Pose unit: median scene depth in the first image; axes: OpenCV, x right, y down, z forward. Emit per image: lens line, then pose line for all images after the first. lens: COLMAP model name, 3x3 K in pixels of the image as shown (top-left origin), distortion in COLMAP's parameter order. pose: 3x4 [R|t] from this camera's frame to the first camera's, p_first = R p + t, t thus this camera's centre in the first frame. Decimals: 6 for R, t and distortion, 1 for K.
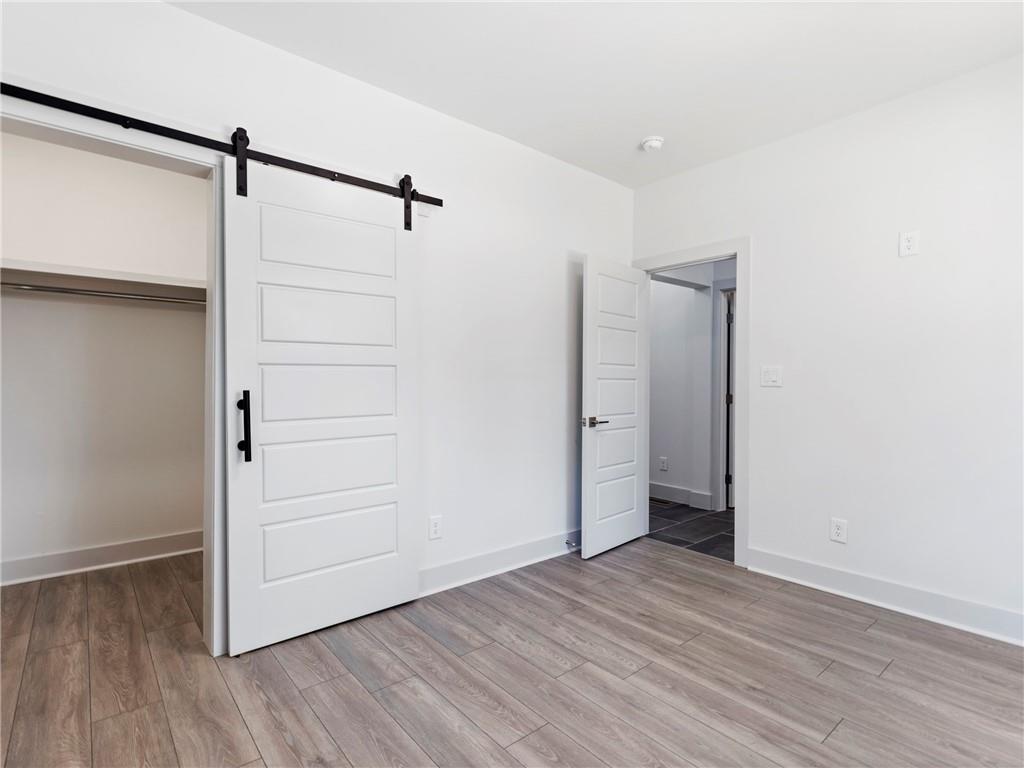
lens RADIAL K [[515.4, 0, 508.9], [0, 515.4, 381.4], [0, 0, 1]] dist [0.004000, -0.001286]
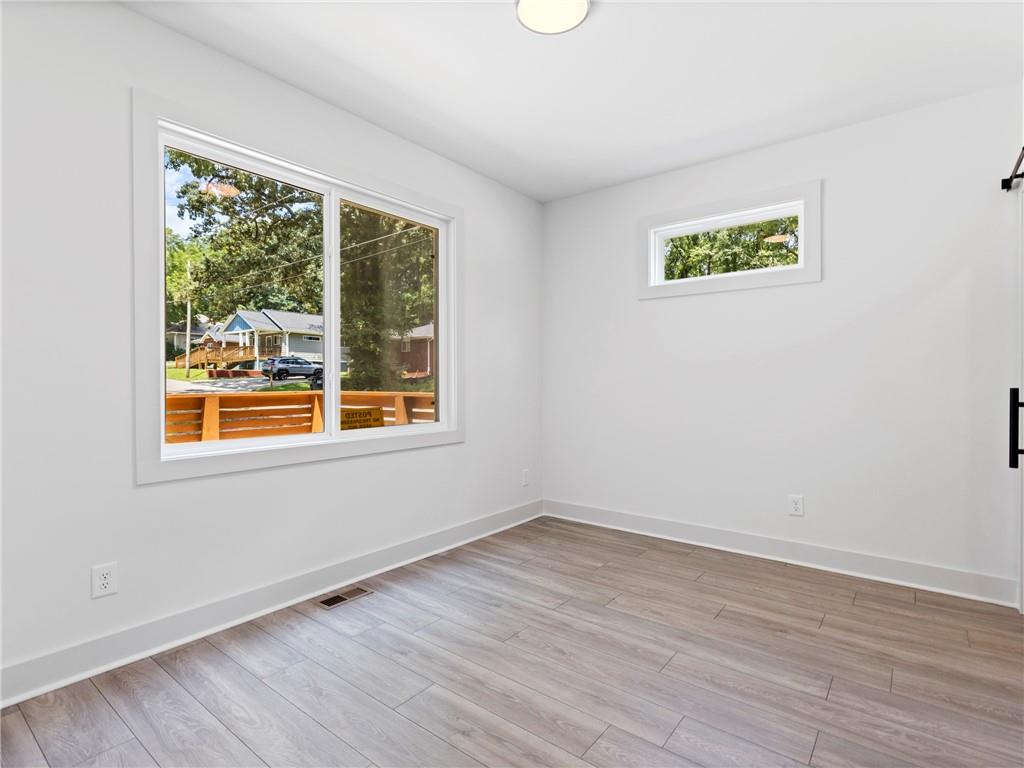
lens RADIAL K [[515.4, 0, 508.4], [0, 515.4, 386.1], [0, 0, 1]] dist [0.004000, -0.001286]
pose [[-0.978751, -0.001134, -0.205048, 0.579959], [-0.002508, 0.999976, 0.006438, 0.012744], [0.205035, 0.006816, -0.978731, 1.851169]]
